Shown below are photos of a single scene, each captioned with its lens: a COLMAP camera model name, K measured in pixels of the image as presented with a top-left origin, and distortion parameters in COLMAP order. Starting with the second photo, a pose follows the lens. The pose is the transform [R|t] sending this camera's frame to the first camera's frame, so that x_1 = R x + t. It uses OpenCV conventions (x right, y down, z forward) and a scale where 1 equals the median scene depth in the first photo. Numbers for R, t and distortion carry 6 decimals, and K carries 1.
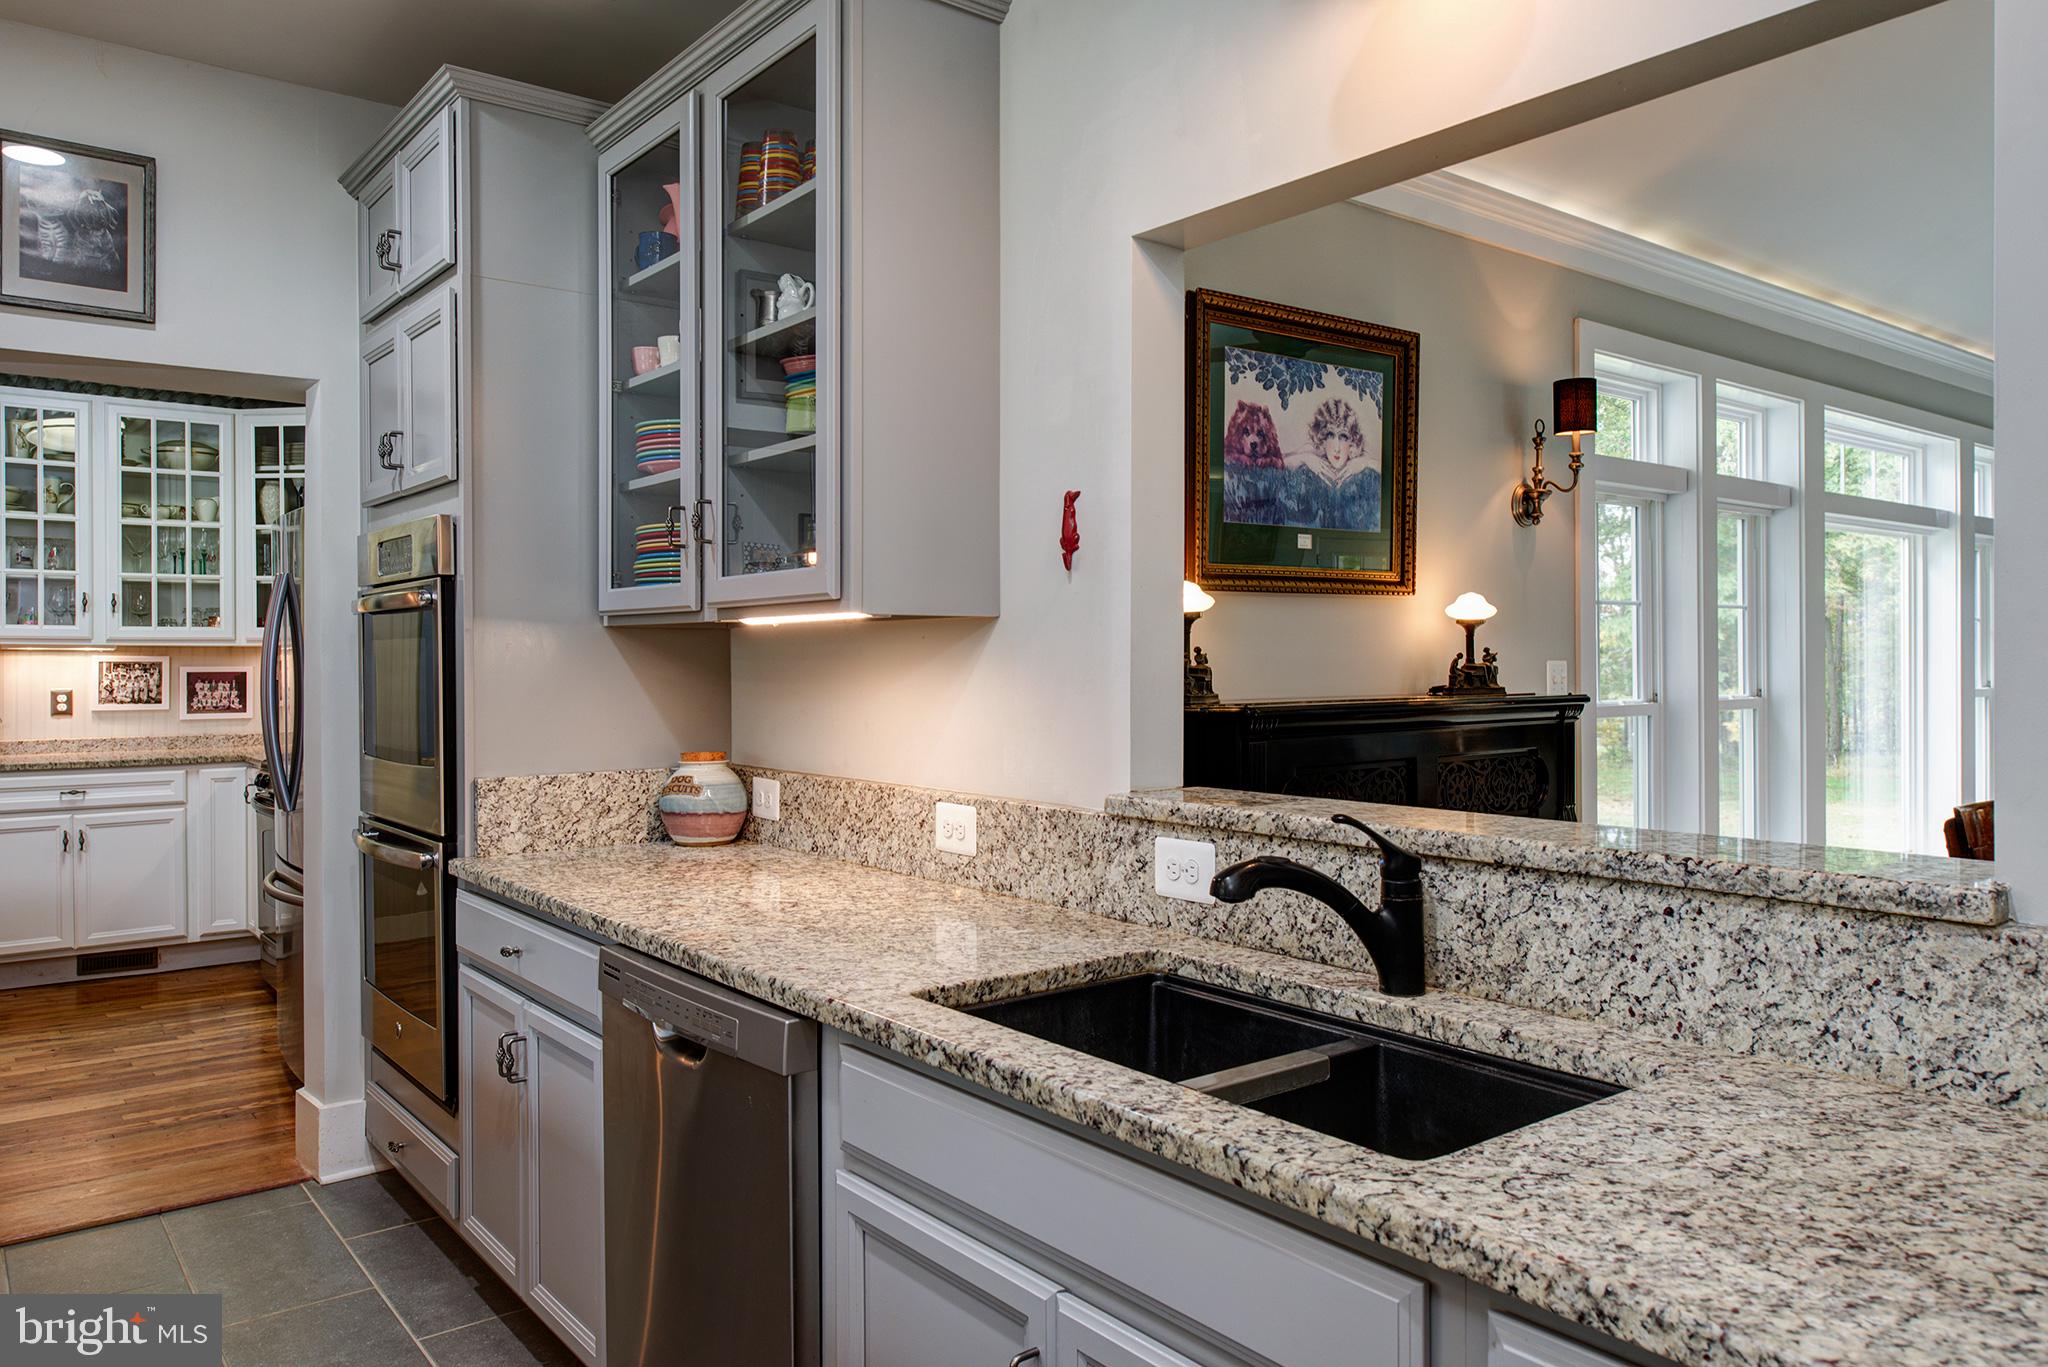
lens RADIAL K [[1425.8, 0, 1057.6], [0, 1425.8, 663.9], [0, 0, 1]] dist [-0.002130, 0.001664]
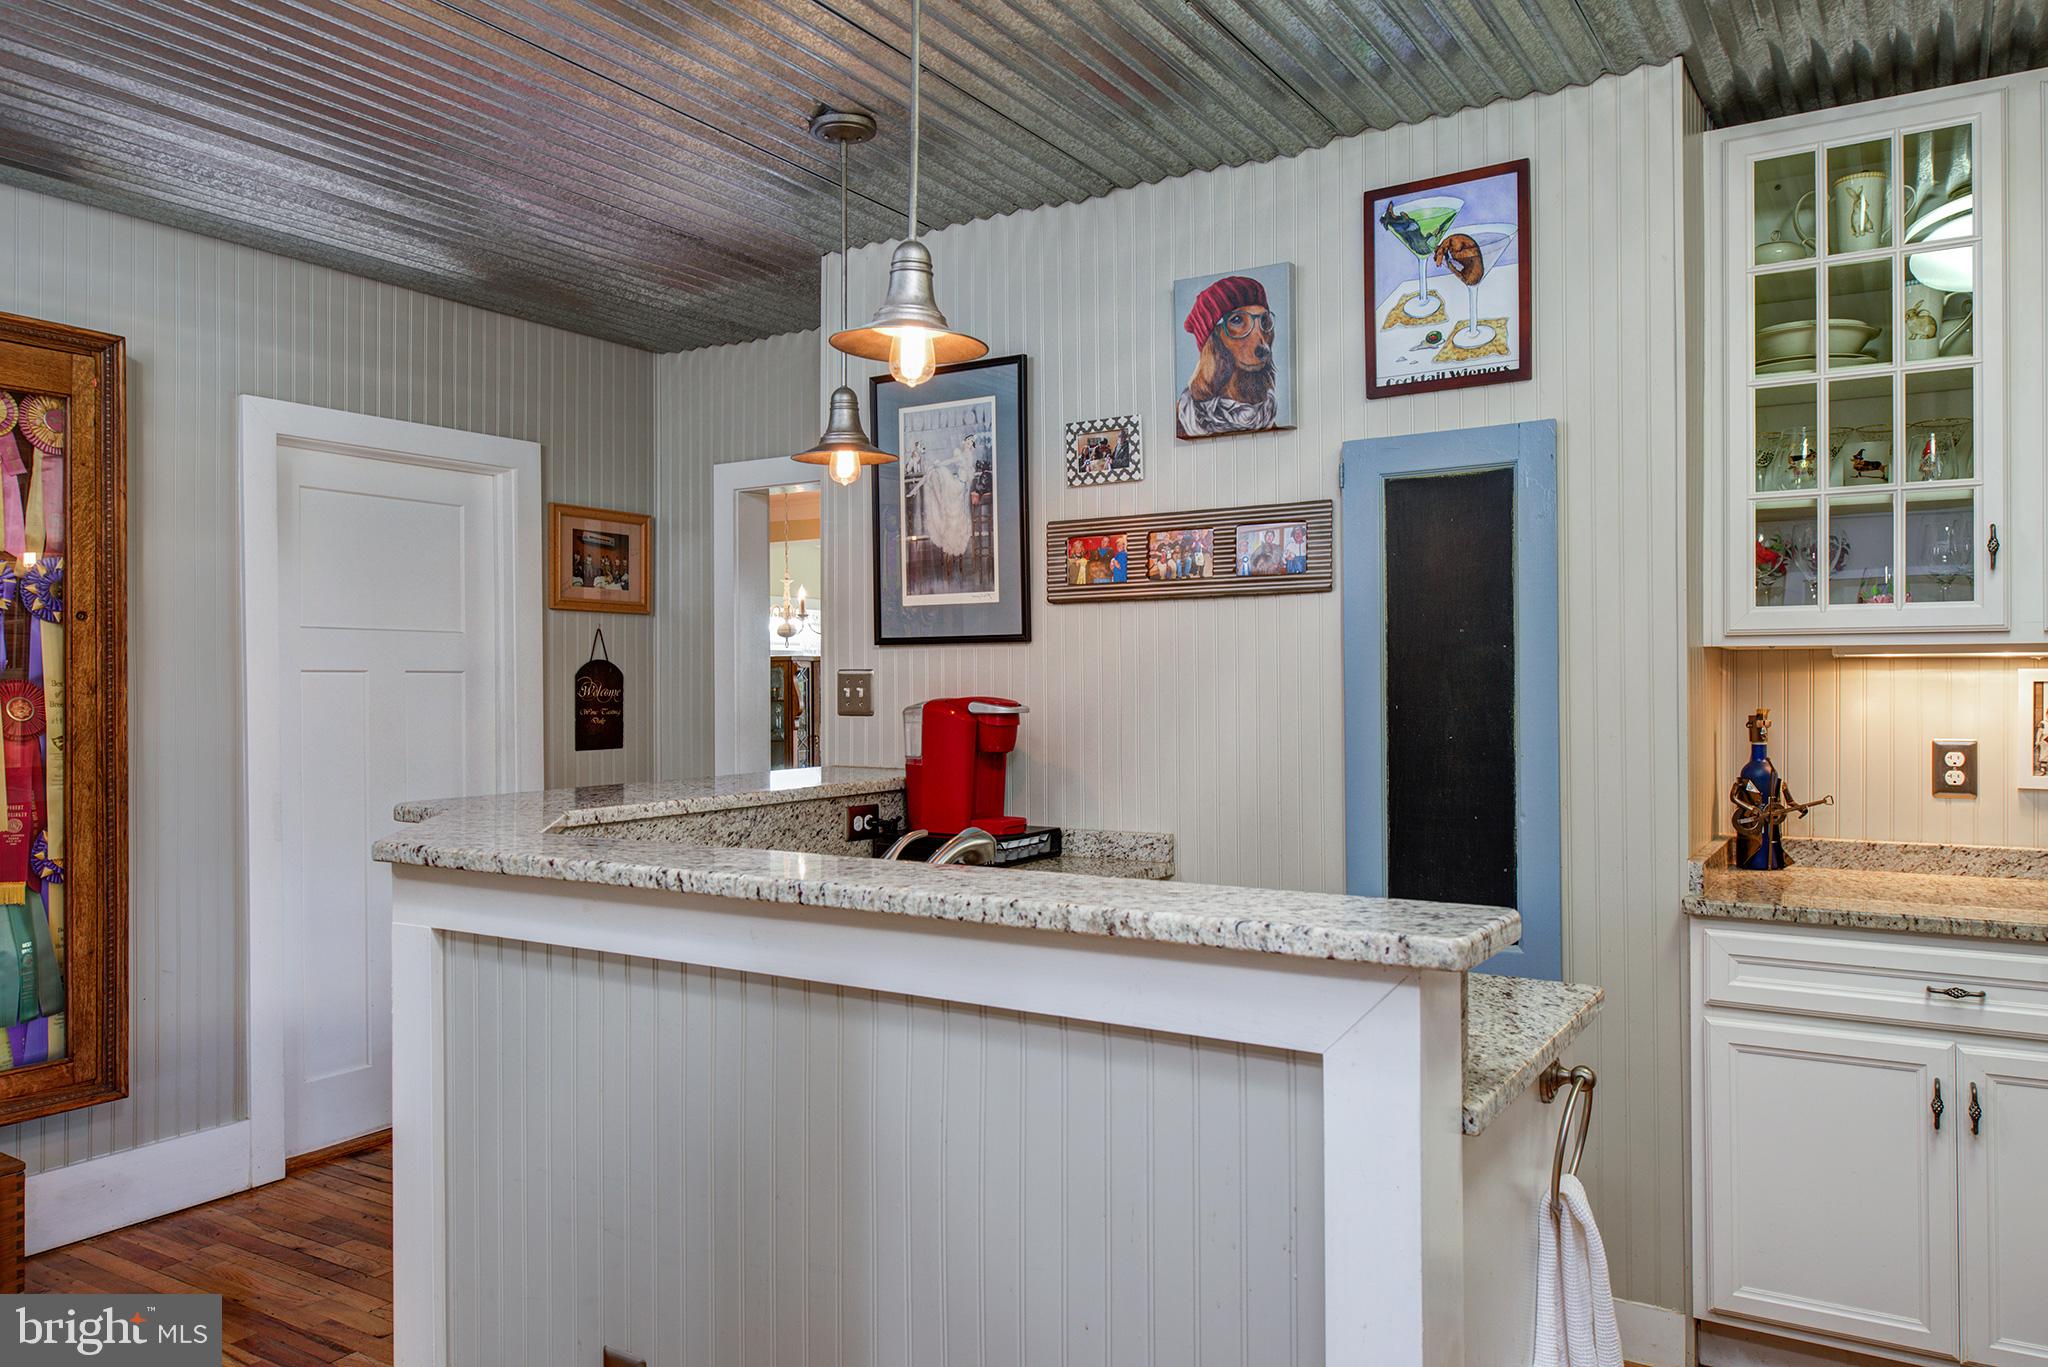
lens RADIAL K [[1425.8, 0, 1022.6], [0, 1425.8, 679.4], [0, 0, 1]] dist [-0.002130, 0.001664]
pose [[0.325731, -0.001824, -0.945461, -0.368425], [-0.000895, 0.999997, -0.002238, -0.001183], [0.945462, 0.001575, 0.325729, 0.579286]]
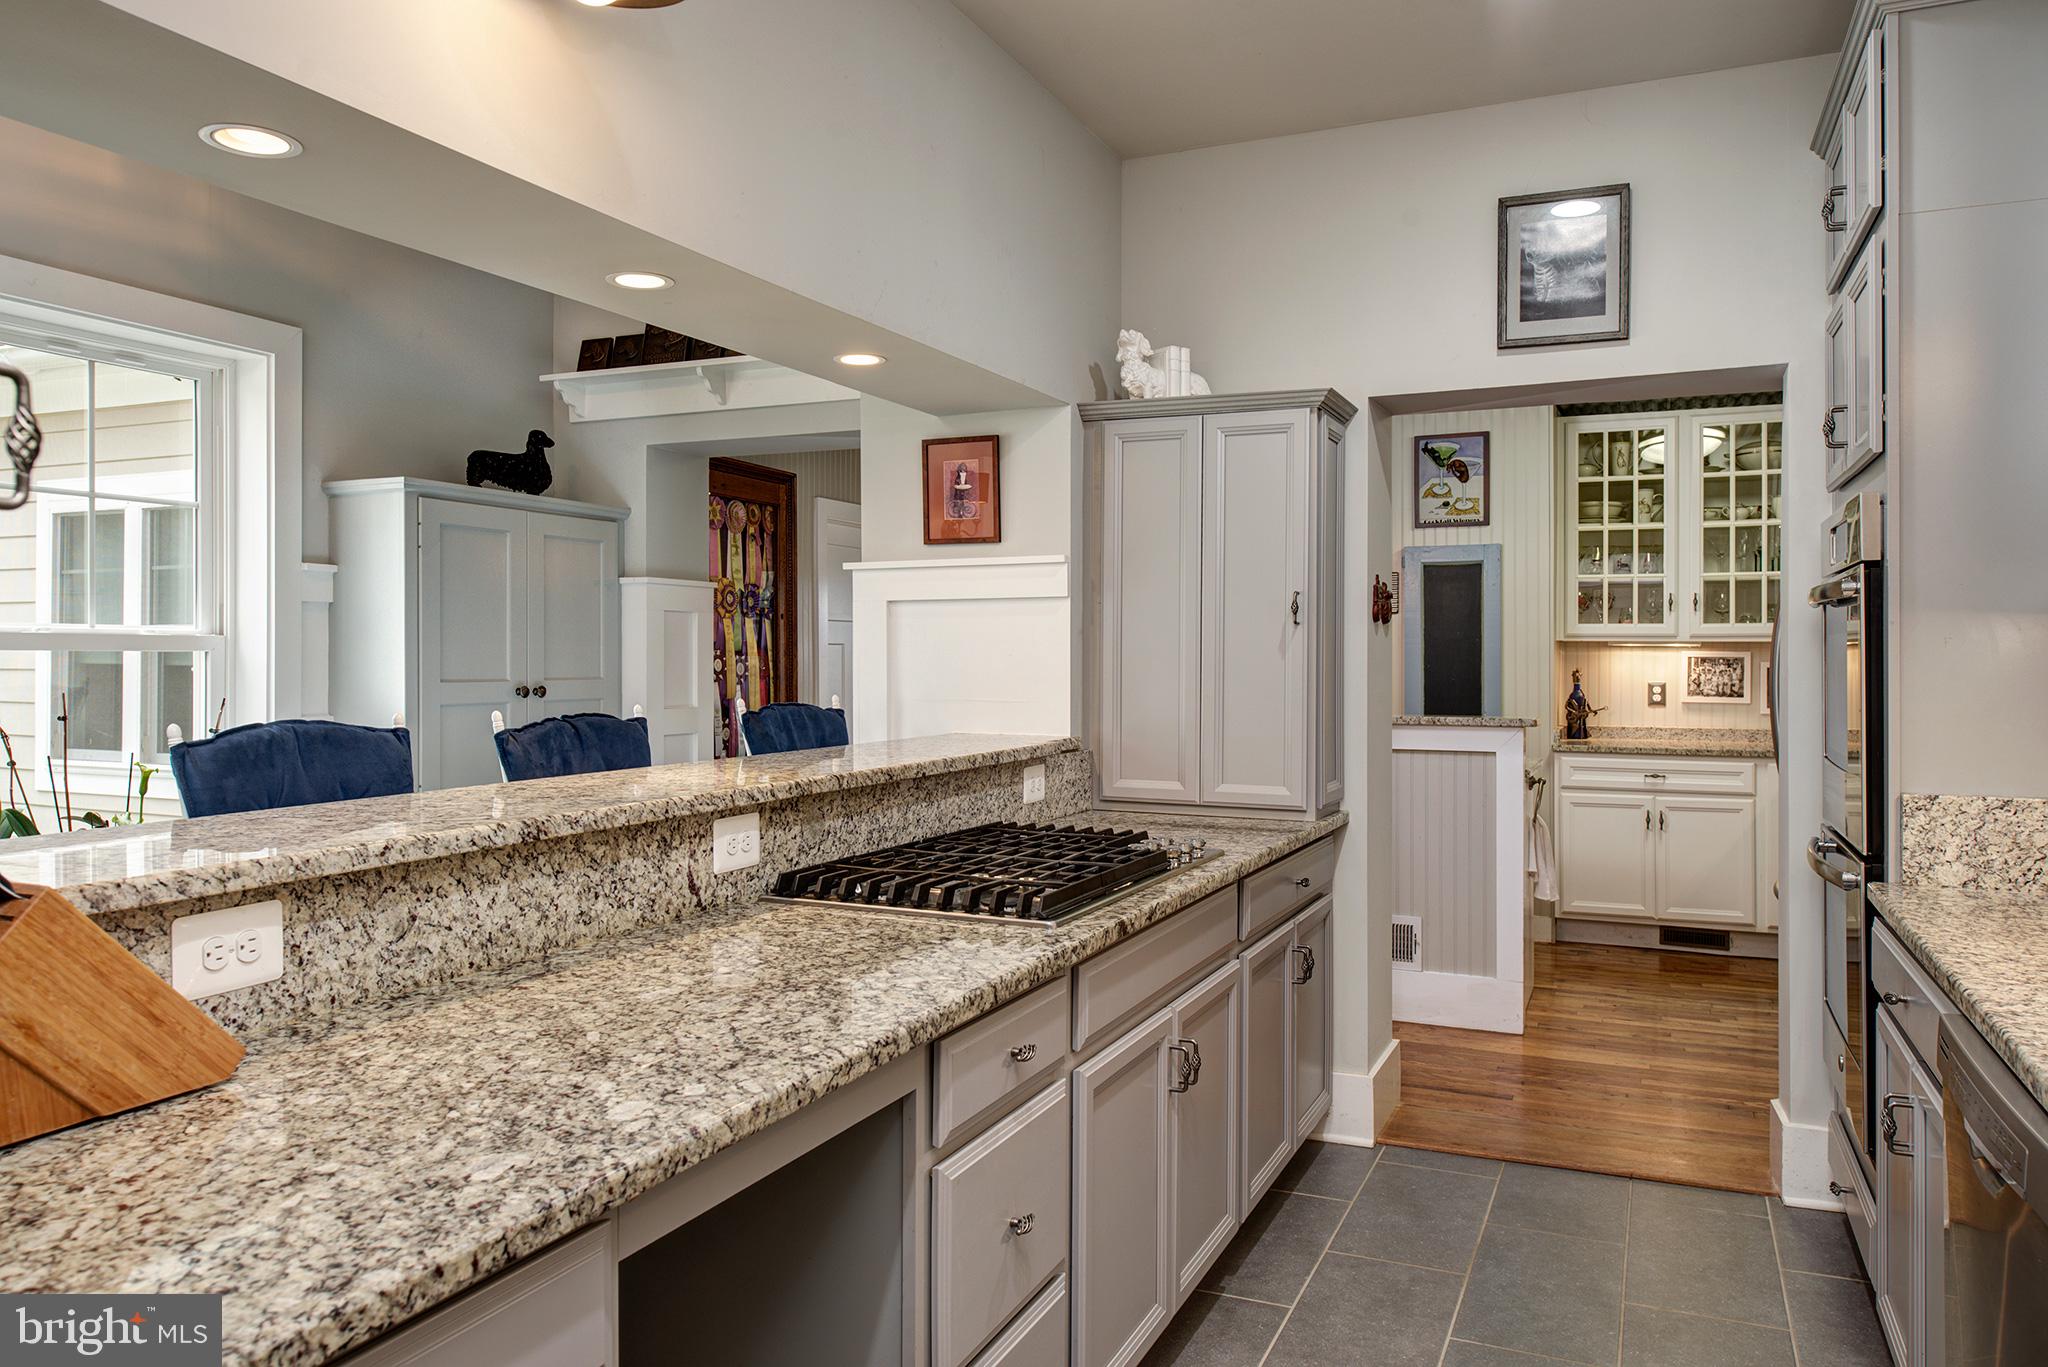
lens RADIAL K [[1425.8, 0, 1019.0], [0, 1425.8, 648.9], [0, 0, 1]] dist [-0.002130, 0.001664]
pose [[0.458344, 0.000498, -0.888774, 0.056884], [-0.007050, 0.999970, -0.003075, -0.000623], [0.888747, 0.007675, 0.458334, 0.059952]]
